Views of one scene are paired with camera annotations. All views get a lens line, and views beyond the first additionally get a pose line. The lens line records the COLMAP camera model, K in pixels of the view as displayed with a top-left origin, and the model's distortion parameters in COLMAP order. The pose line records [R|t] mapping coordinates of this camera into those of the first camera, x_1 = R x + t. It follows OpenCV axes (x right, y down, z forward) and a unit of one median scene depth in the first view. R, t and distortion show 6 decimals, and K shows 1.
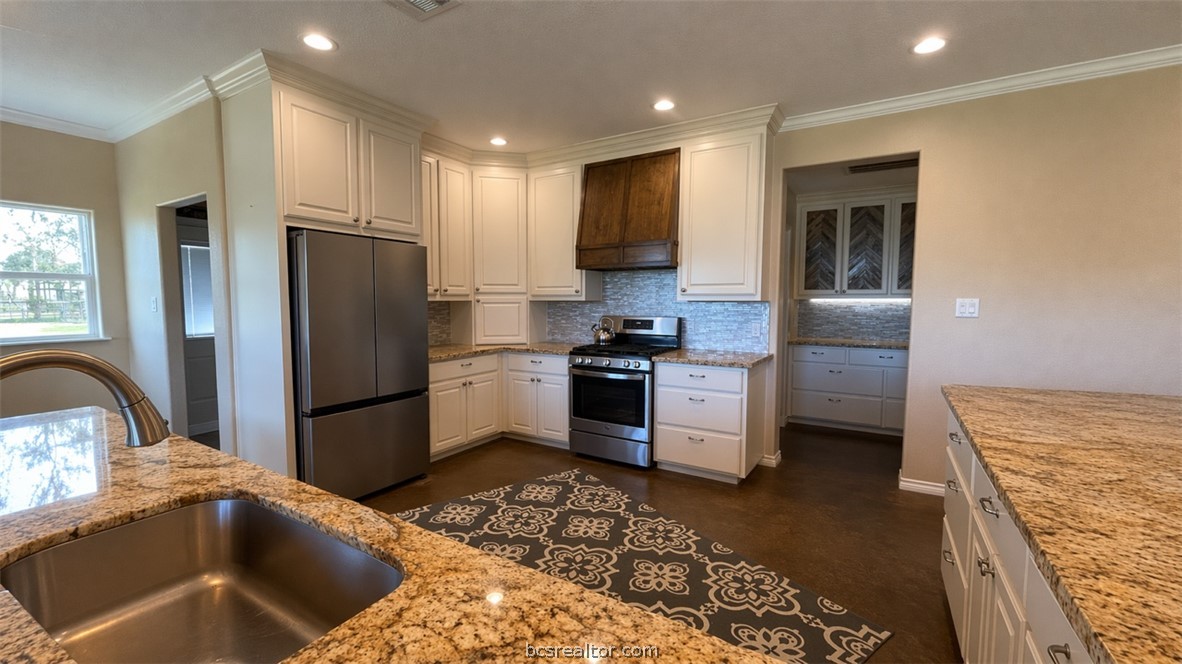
lens RADIAL K [[478.4, 0, 587.6], [0, 478.4, 333.8], [0, 0, 1]] dist [-0.001471, -0.000135]
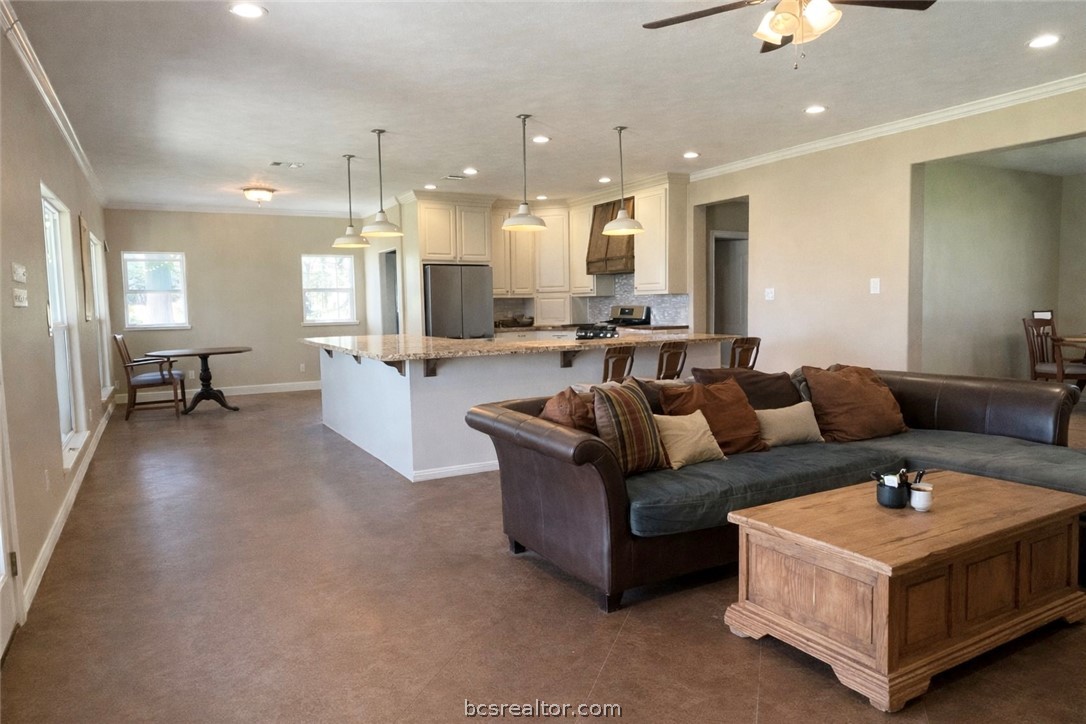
lens RADIAL K [[690.9, 0, 543.1], [0, 690.9, 359.8], [0, 0, 1]] dist [-0.000690, 0.000011]
pose [[0.874801, 0.021635, -0.483999, 0.963513], [-0.017738, 0.999763, 0.012629, 0.113270], [0.484157, -0.002463, 0.874977, -1.038784]]
